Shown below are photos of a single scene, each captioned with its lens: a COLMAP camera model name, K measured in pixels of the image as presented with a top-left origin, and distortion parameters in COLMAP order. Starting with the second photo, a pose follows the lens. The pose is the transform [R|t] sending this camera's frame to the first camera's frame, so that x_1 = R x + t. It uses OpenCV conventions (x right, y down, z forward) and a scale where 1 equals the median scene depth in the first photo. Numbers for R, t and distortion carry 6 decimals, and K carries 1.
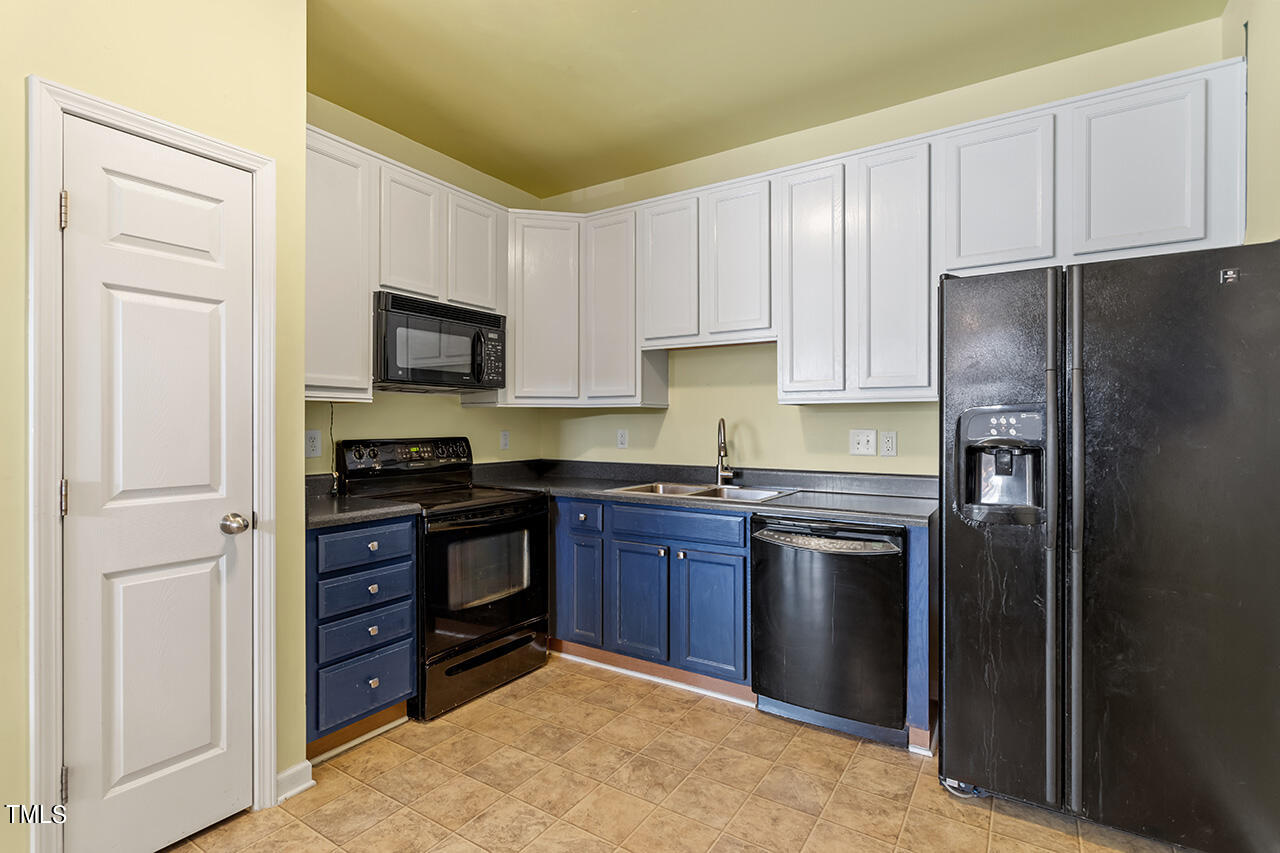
lens RADIAL K [[607.5, 0, 638.0], [0, 607.5, 424.8], [0, 0, 1]] dist [0.002068, 0.001305]
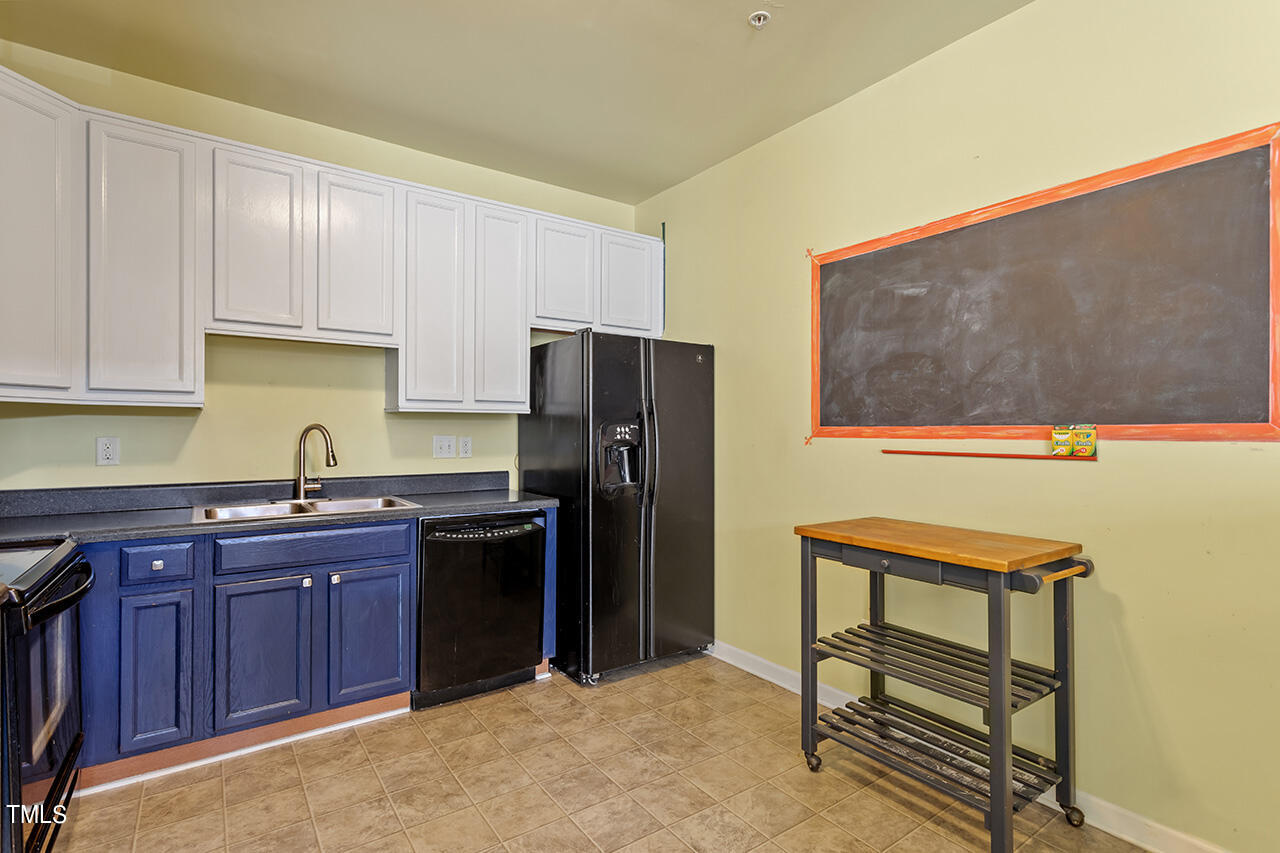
lens RADIAL K [[607.5, 0, 638.0], [0, 607.5, 424.8], [0, 0, 1]] dist [0.002068, 0.001305]
pose [[0.374803, 0.007490, 0.927074, -0.532945], [-0.003311, 0.999972, -0.006741, -0.005256], [-0.927099, -0.000543, 0.374817, 0.234976]]
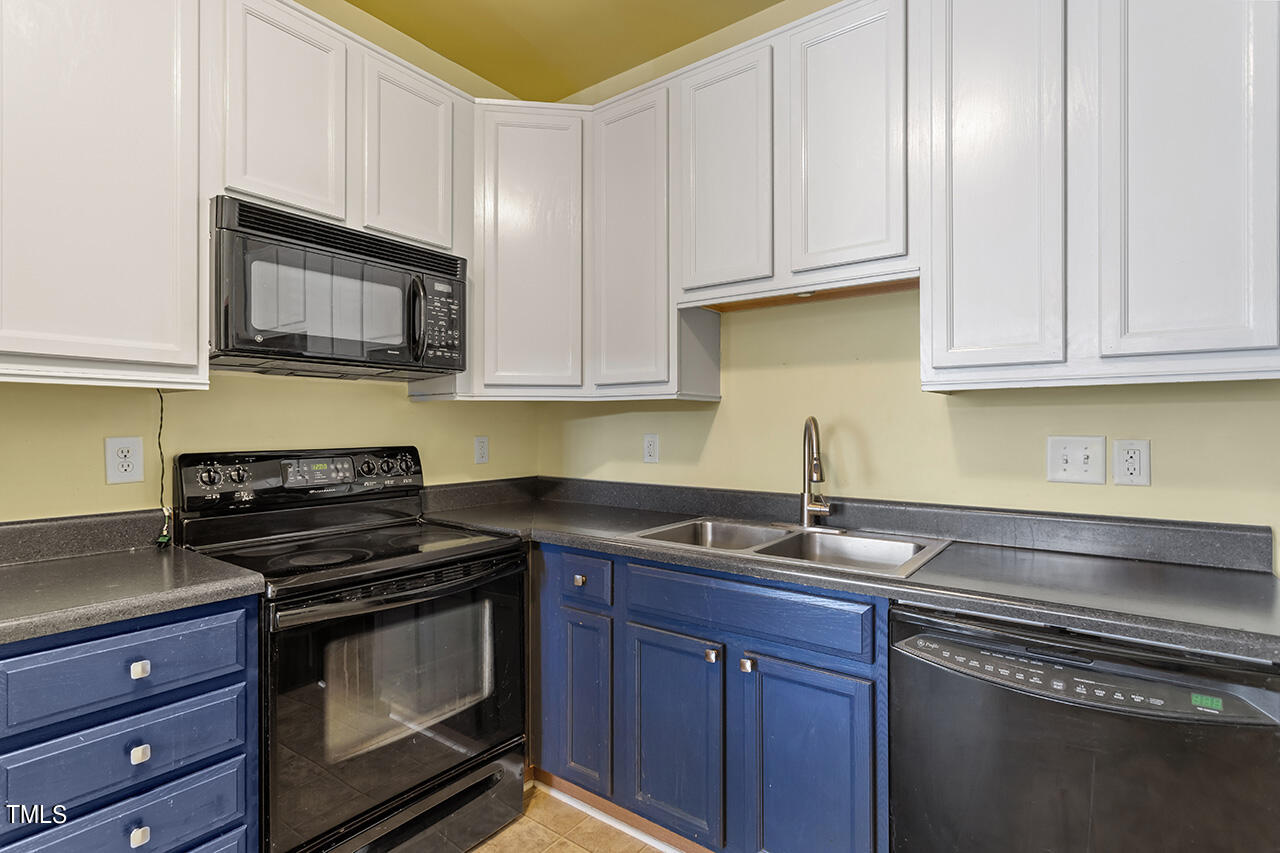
lens RADIAL K [[609.2, 0, 637.5], [0, 609.2, 430.6], [0, 0, 1]] dist [0.001096, 0.000319]
pose [[0.997205, -0.000650, -0.074706, 0.011907], [0.001198, 0.999973, 0.007295, -0.001744], [0.074699, -0.007364, 0.997179, 0.402758]]
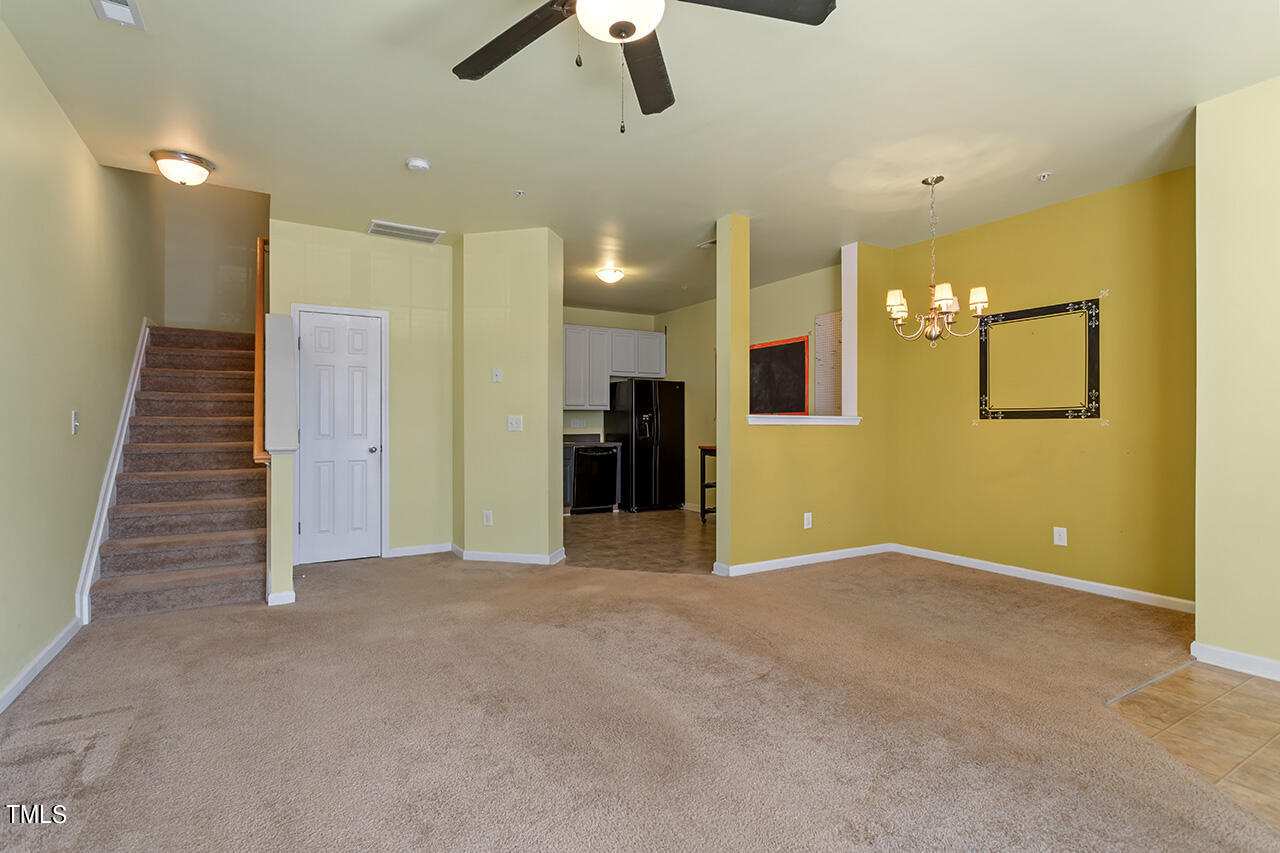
lens RADIAL K [[607.5, 0, 638.0], [0, 607.5, 424.8], [0, 0, 1]] dist [0.002068, 0.001305]
pose [[0.446984, -0.000090, 0.894542, -1.989371], [-0.001292, 0.999999, 0.000746, 0.032134], [-0.894541, -0.001490, 0.446984, -0.515677]]
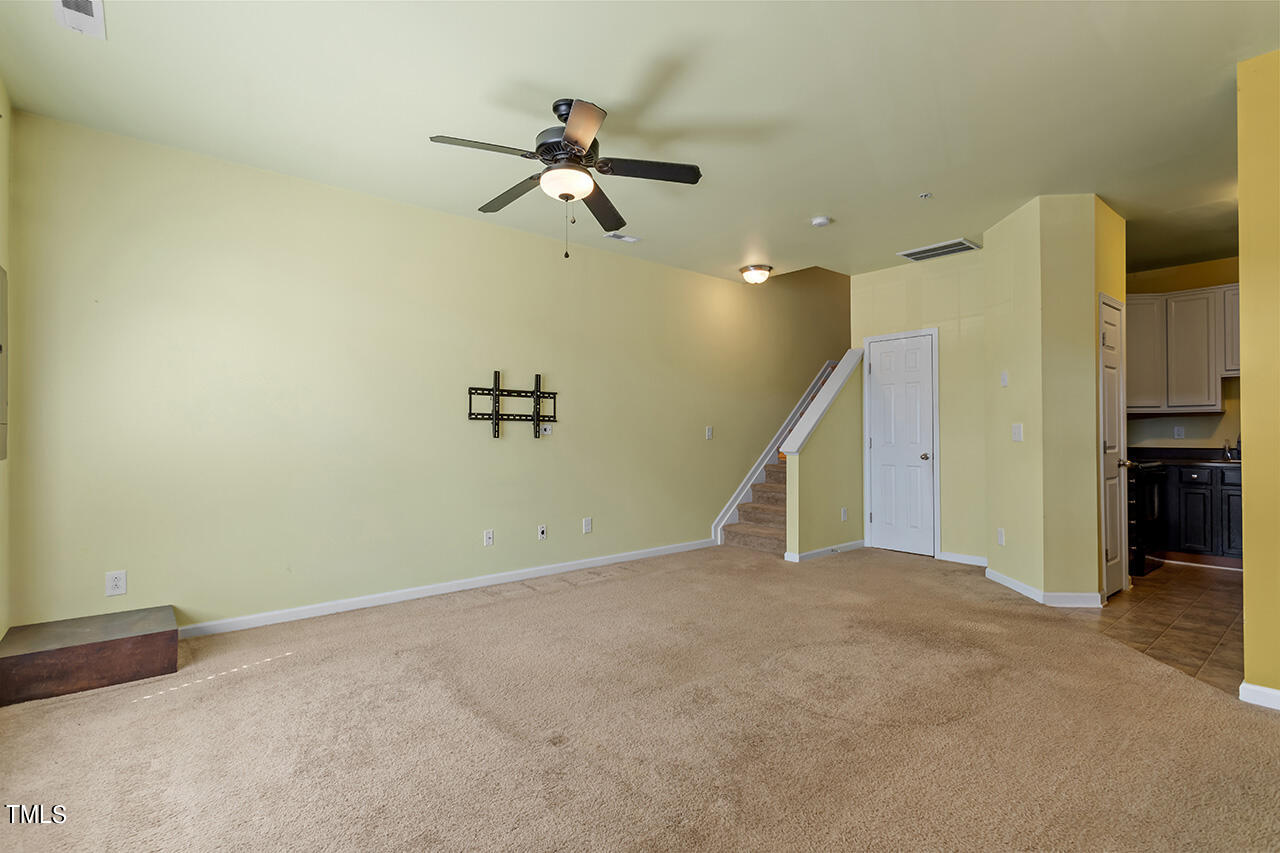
lens RADIAL K [[587.9, 0, 623.7], [0, 587.9, 434.3], [0, 0, 1]] dist [0.009235, 0.000132]
pose [[0.950363, 0.000363, -0.311144, -1.106746], [-0.001645, 0.999991, -0.003859, 0.042243], [0.311140, 0.004179, 0.950355, -1.097856]]
